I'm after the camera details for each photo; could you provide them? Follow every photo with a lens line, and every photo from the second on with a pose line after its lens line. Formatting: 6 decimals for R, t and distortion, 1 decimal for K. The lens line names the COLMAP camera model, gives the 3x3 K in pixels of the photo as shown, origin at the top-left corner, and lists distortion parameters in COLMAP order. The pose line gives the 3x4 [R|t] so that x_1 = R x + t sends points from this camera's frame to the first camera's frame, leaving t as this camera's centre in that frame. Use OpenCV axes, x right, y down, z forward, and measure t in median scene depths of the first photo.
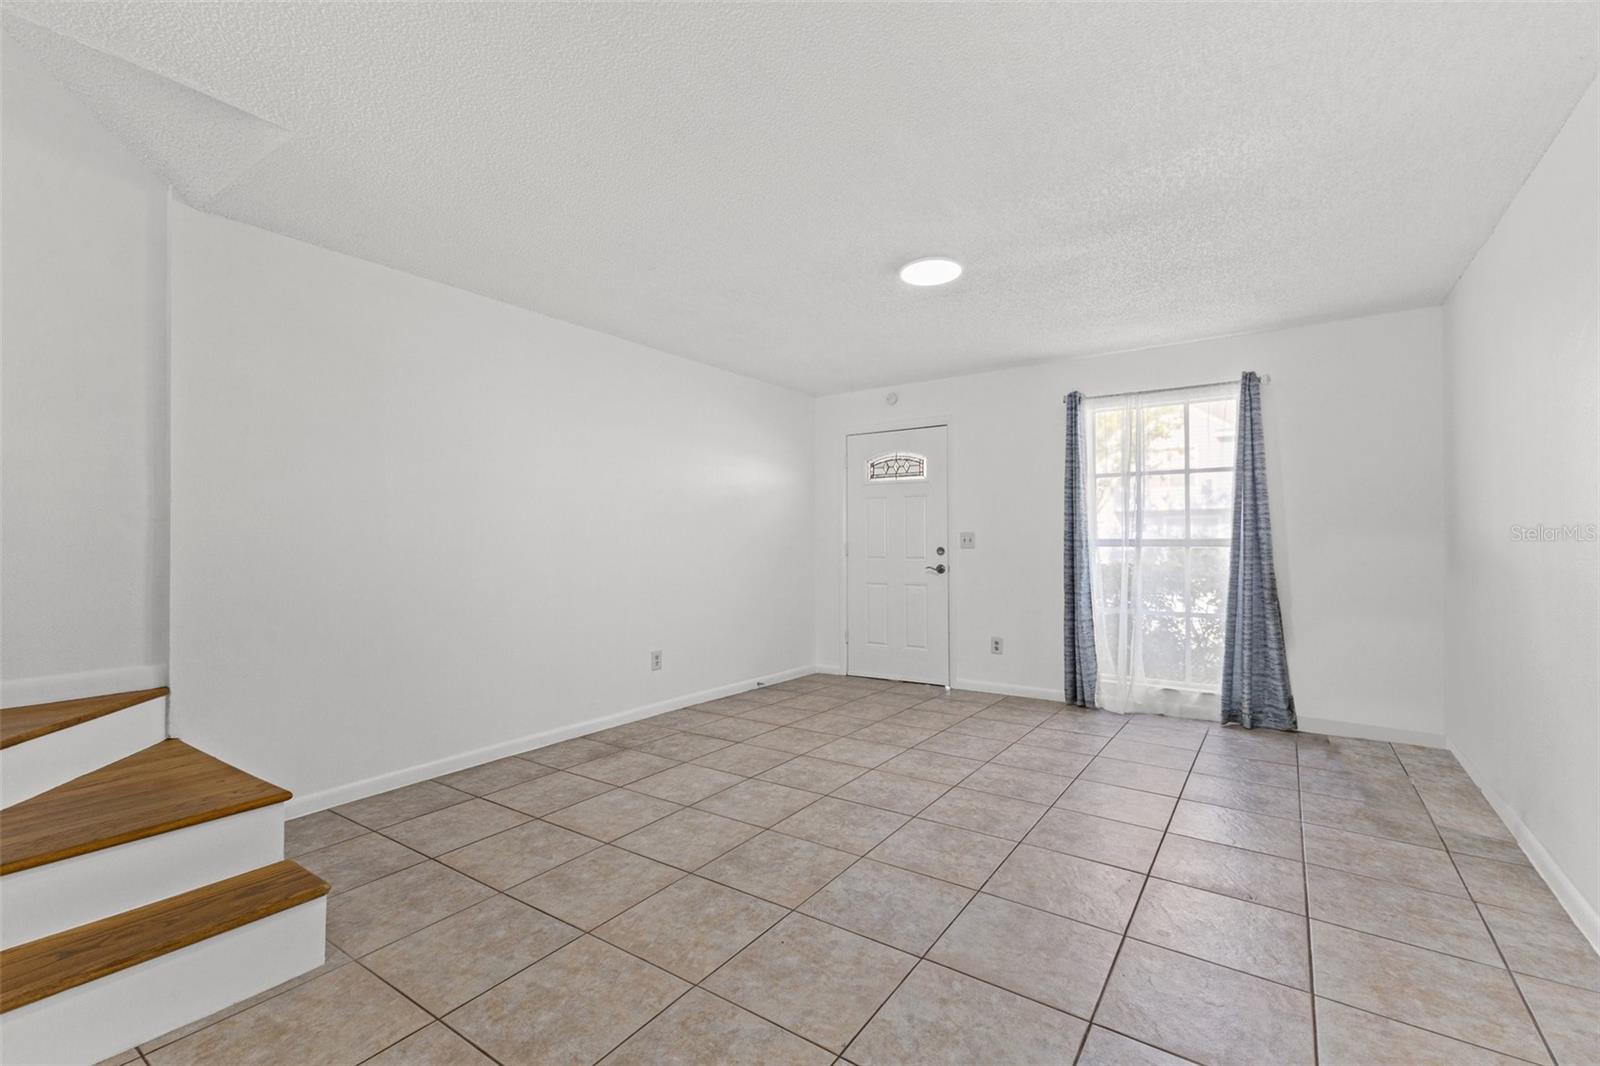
lens RADIAL K [[693.4, 0, 803.8], [0, 693.4, 534.8], [0, 0, 1]] dist [0.009168, -0.001633]
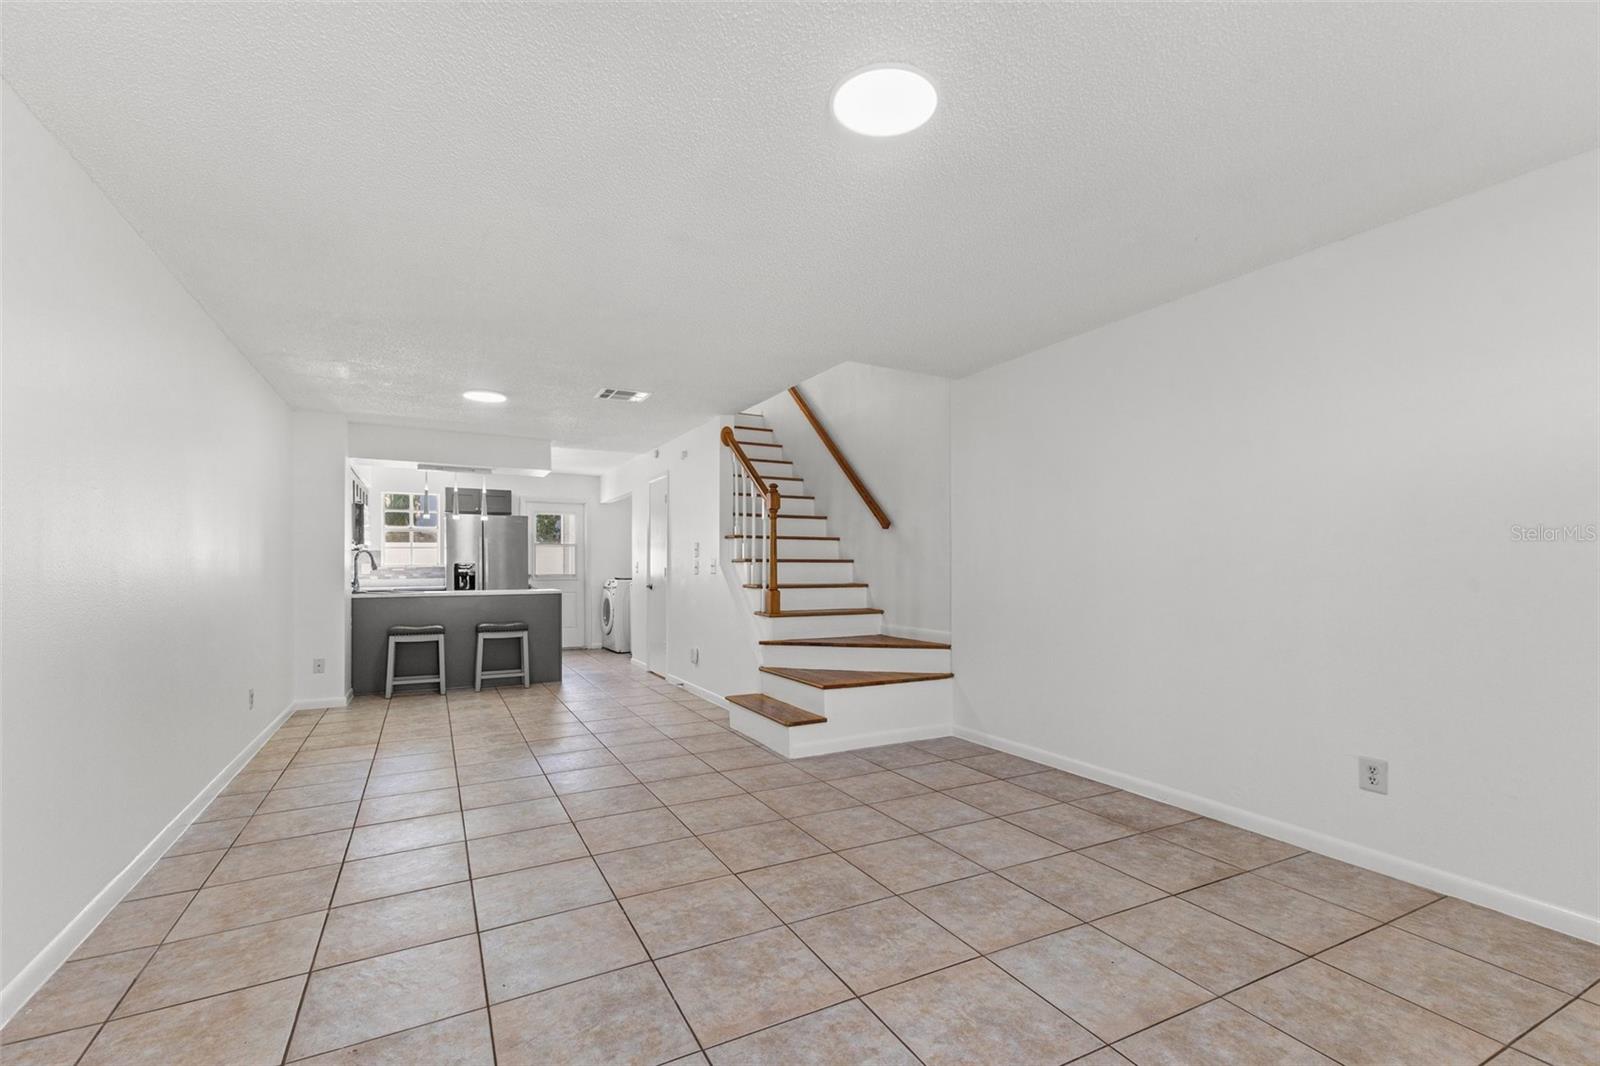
lens RADIAL K [[703.5, 0, 802.5], [0, 703.5, 562.0], [0, 0, 1]] dist [0.000823, -0.000095]
pose [[-0.459847, -0.002452, -0.887995, 0.687930], [0.009427, 0.999926, -0.007643, 0.006106], [0.887948, -0.011886, -0.459790, 1.120118]]
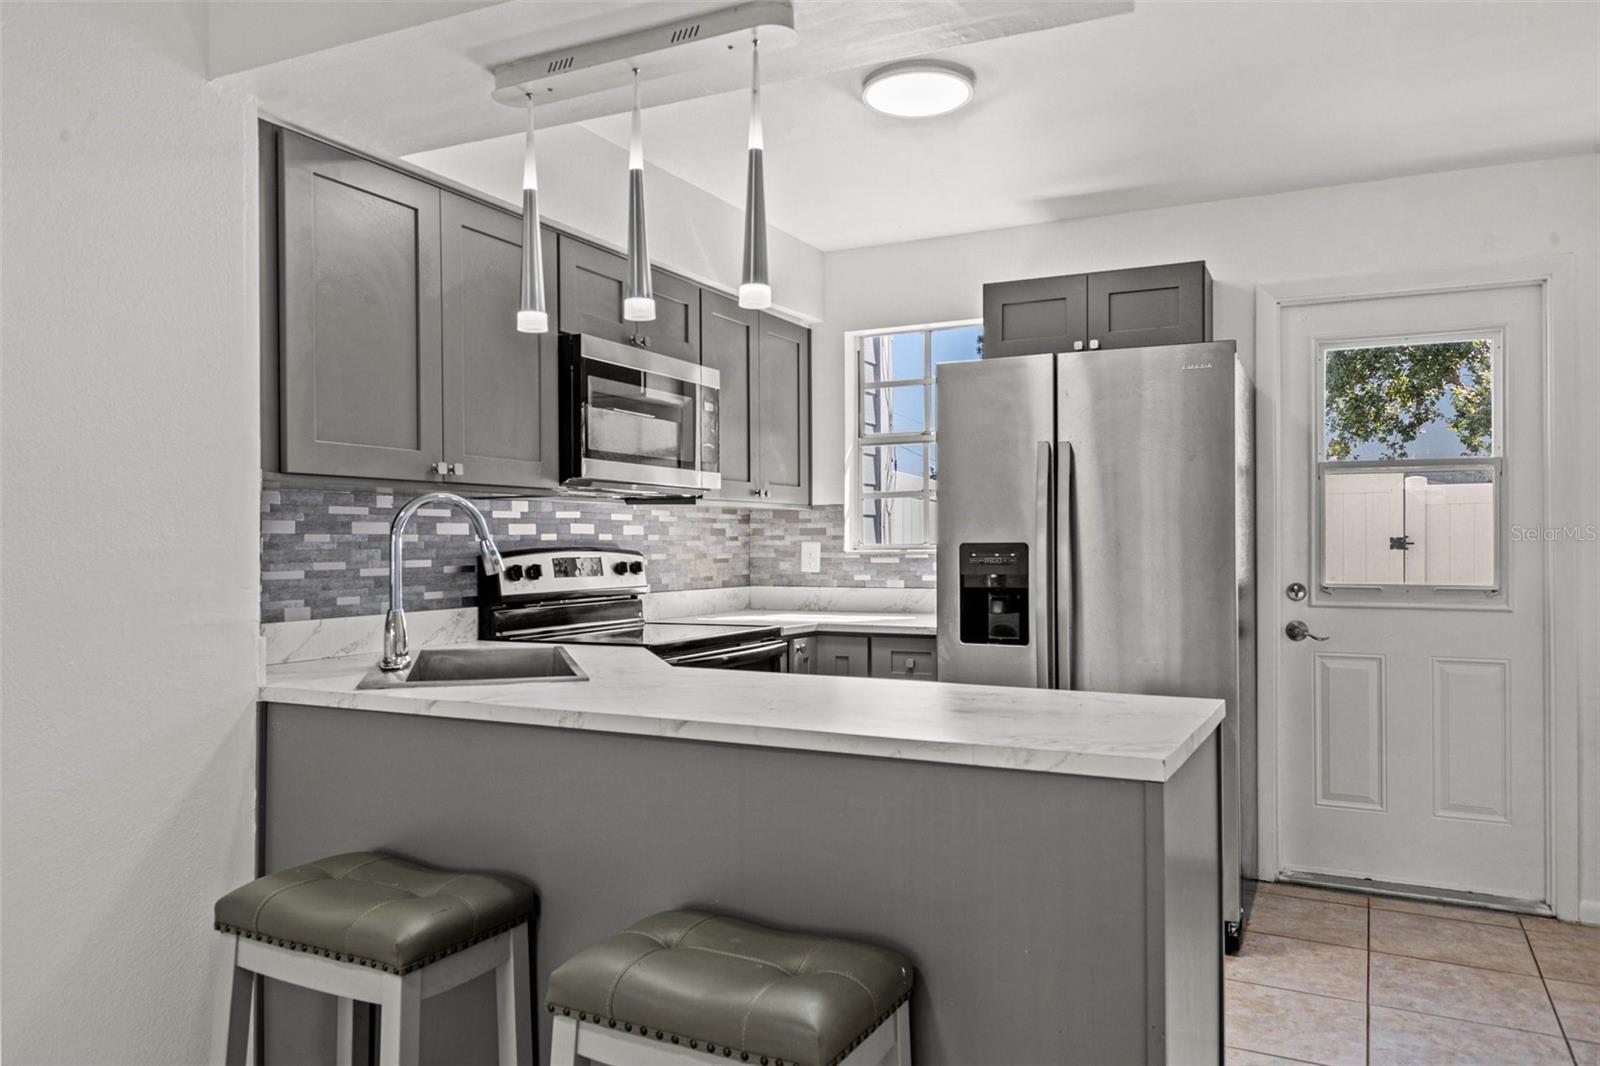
lens RADIAL K [[1099.9, 0, 800.5], [0, 1099.9, 539.9], [0, 0, 1]] dist [0.029041, -0.029275]
pose [[-0.990381, 0.004719, -0.138285, -0.601521], [0.005768, 0.999958, -0.007186, -0.014233], [0.138246, -0.007915, -0.990366, -0.041857]]
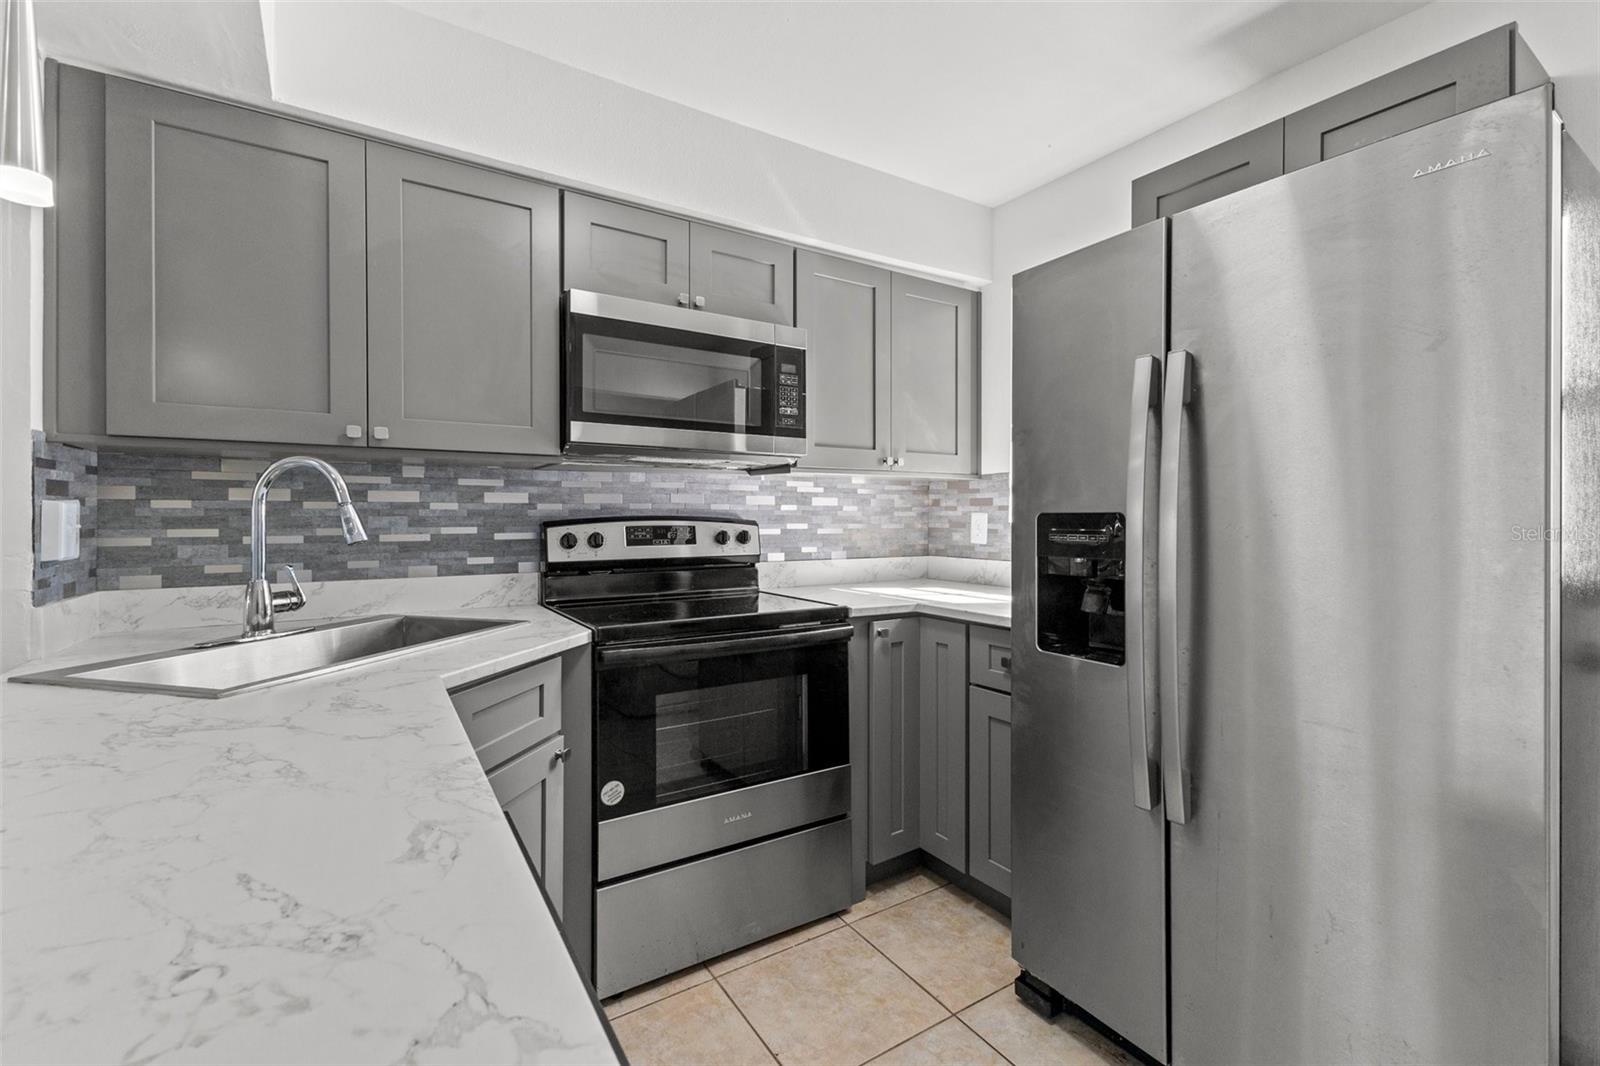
lens RADIAL K [[693.4, 0, 804.3], [0, 693.4, 519.4], [0, 0, 1]] dist [0.009168, -0.001633]
pose [[-0.925595, -0.001701, 0.378512, -0.920384], [-0.001602, 0.999999, 0.000575, -0.013413], [-0.378513, -0.000074, -0.925596, -0.535468]]
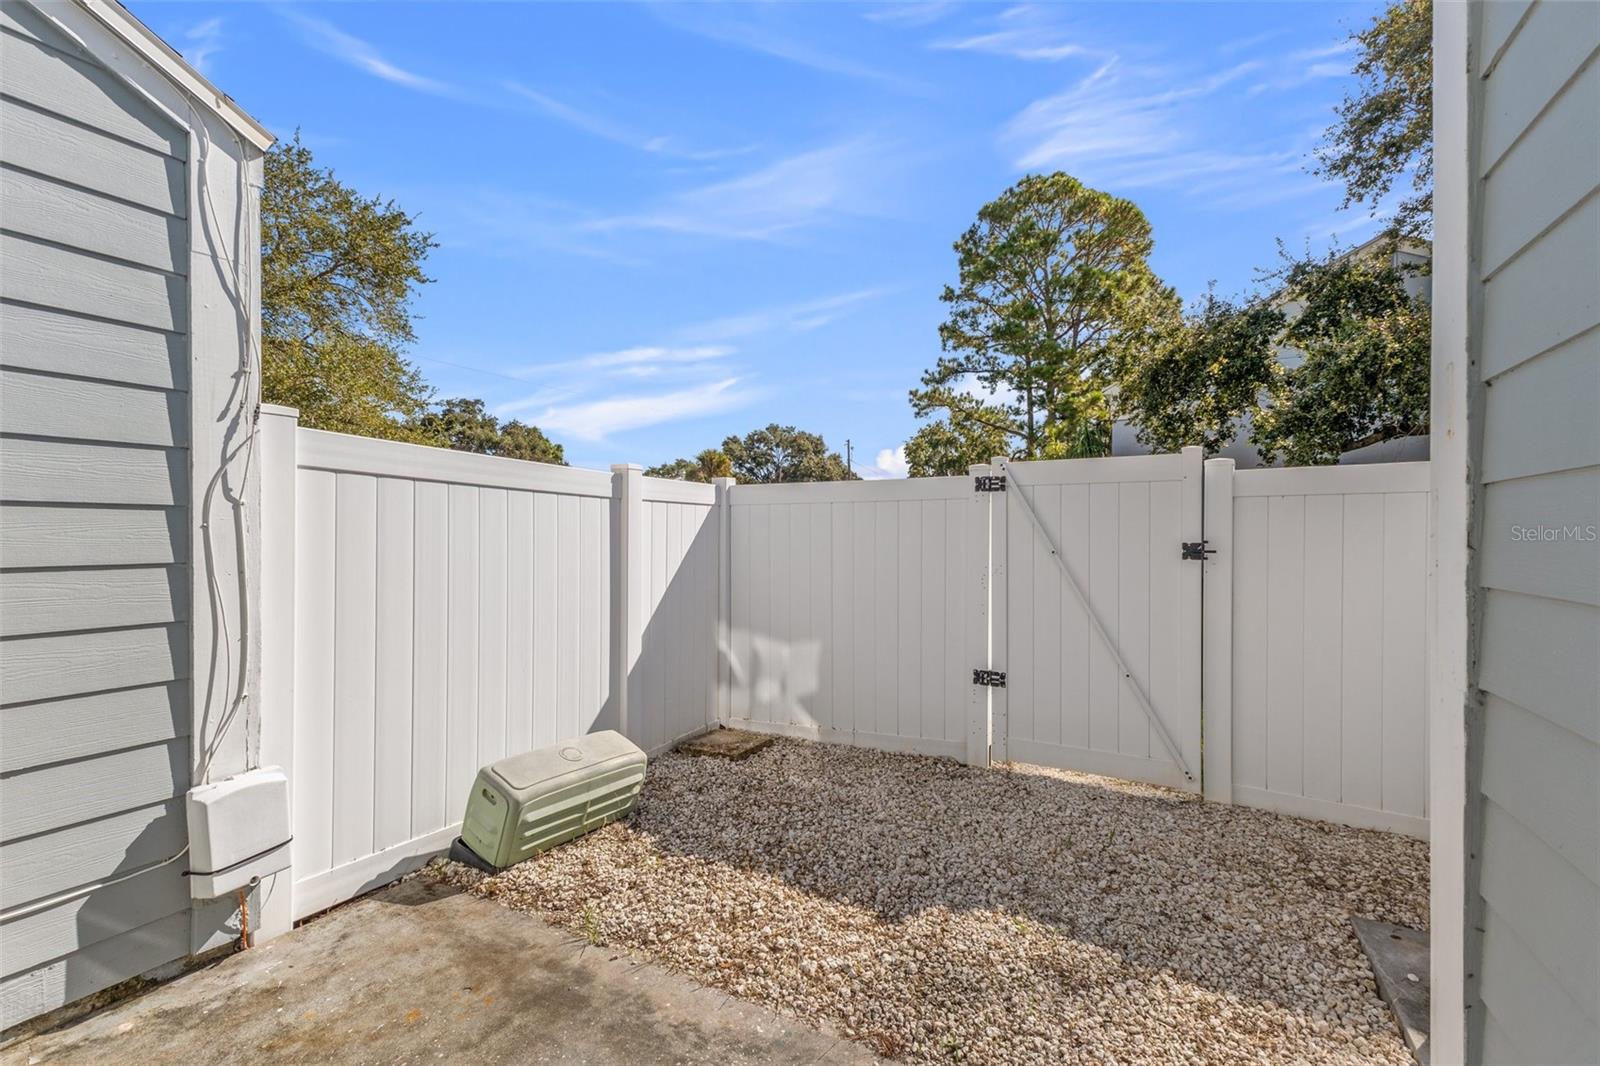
lens RADIAL K [[693.4, 0, 803.4], [0, 693.4, 533.1], [0, 0, 1]] dist [0.009168, -0.001633]
pose [[-0.994384, 0.003635, -0.105767, -1.466617], [0.004617, 0.999949, -0.009034, -0.036497], [0.105729, -0.009471, -0.994350, -1.185261]]
